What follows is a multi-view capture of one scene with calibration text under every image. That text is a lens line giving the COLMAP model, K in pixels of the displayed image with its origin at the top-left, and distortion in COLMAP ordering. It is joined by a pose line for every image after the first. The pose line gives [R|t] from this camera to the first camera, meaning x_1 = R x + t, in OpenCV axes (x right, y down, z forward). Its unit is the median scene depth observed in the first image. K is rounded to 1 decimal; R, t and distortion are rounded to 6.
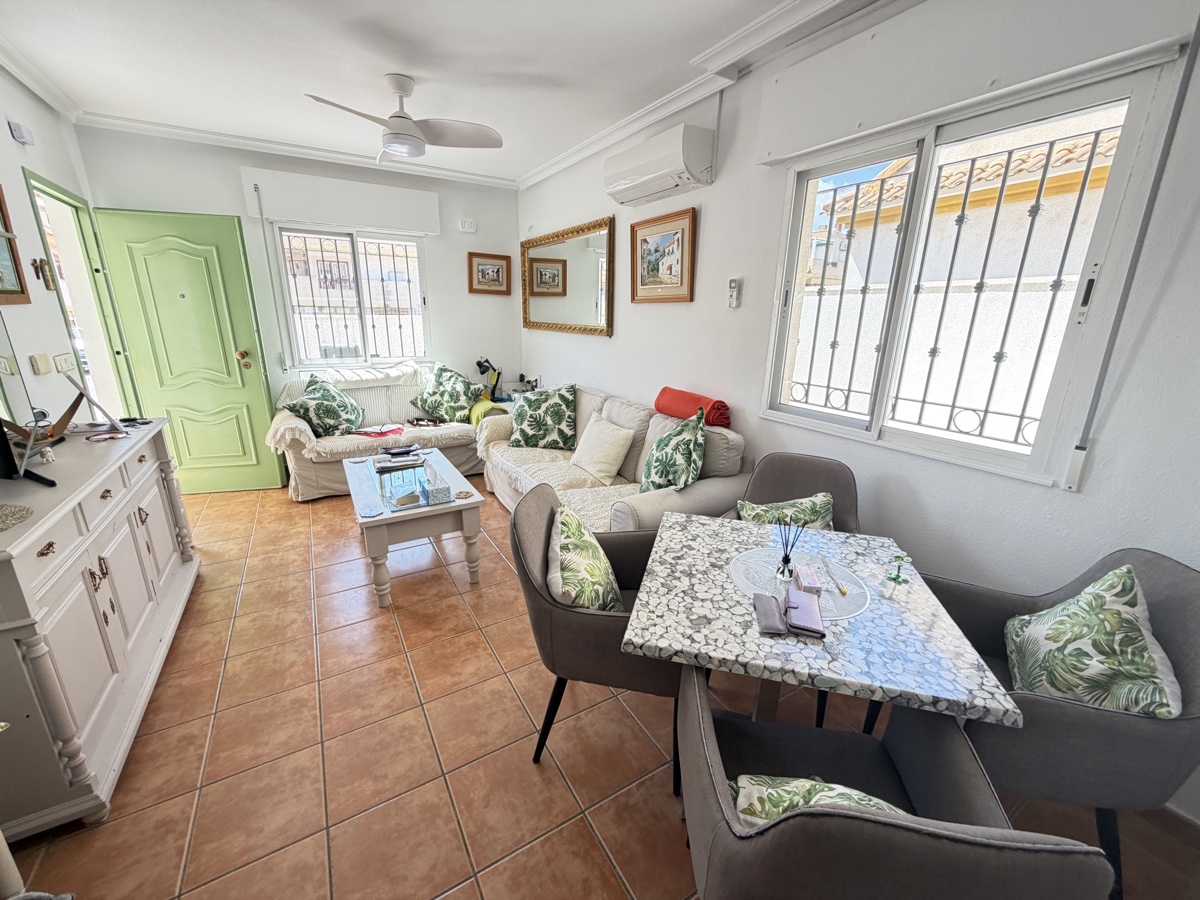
lens RADIAL K [[477.5, 0, 599.3], [0, 477.5, 450.9], [0, 0, 1]] dist [0.001182, -0.000021]
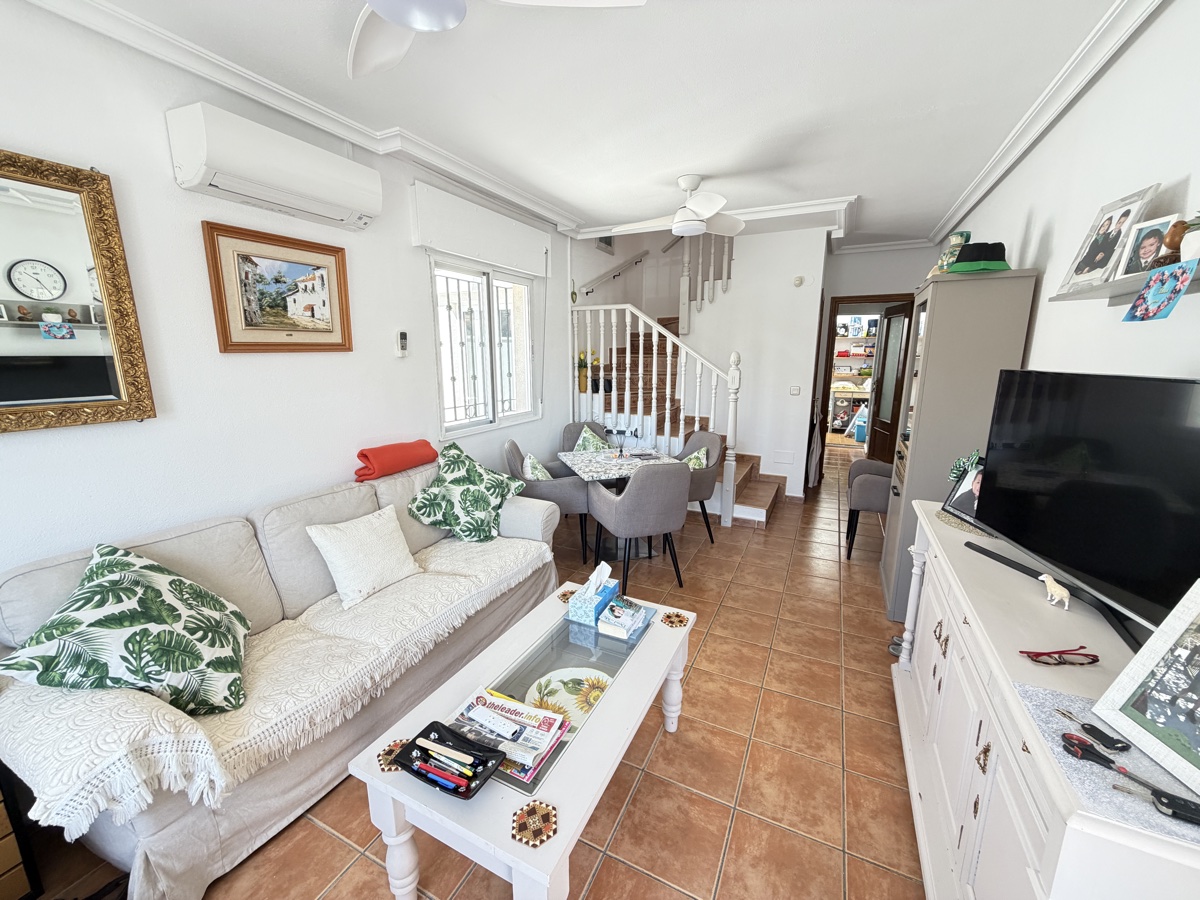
lens RADIAL K [[477.5, 0, 599.9], [0, 477.5, 448.2], [0, 0, 1]] dist [0.001182, -0.000021]
pose [[-0.543659, -0.182508, 0.819223, -0.775912], [0.226671, 0.907874, 0.352683, -0.338411], [-0.808118, 0.377433, -0.452205, 1.038485]]
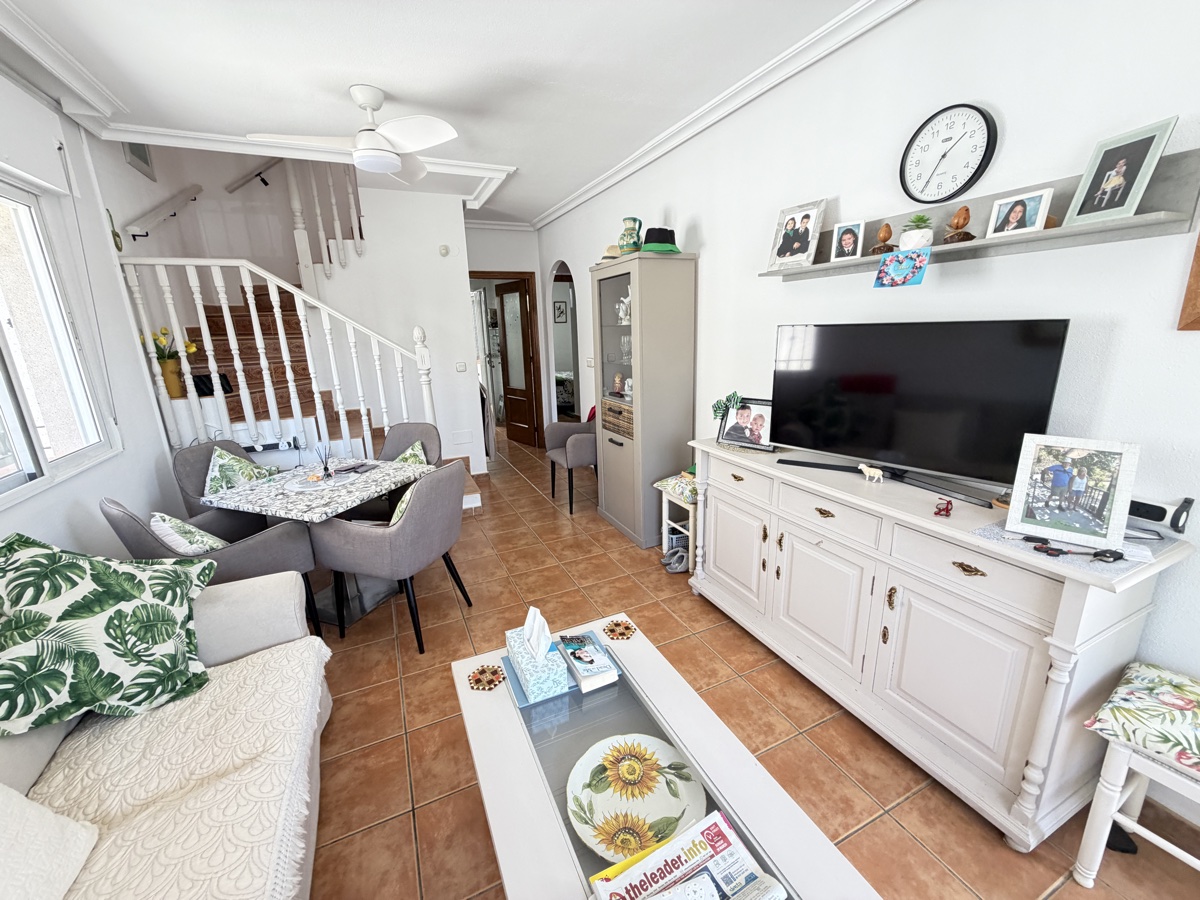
lens RADIAL K [[477.5, 0, 599.0], [0, 477.5, 448.6], [0, 0, 1]] dist [0.001182, -0.000021]
pose [[-0.994244, -0.014724, 0.106124, -0.401324], [0.041848, 0.858462, 0.511166, -0.342783], [-0.098629, 0.512665, -0.852905, 1.114820]]
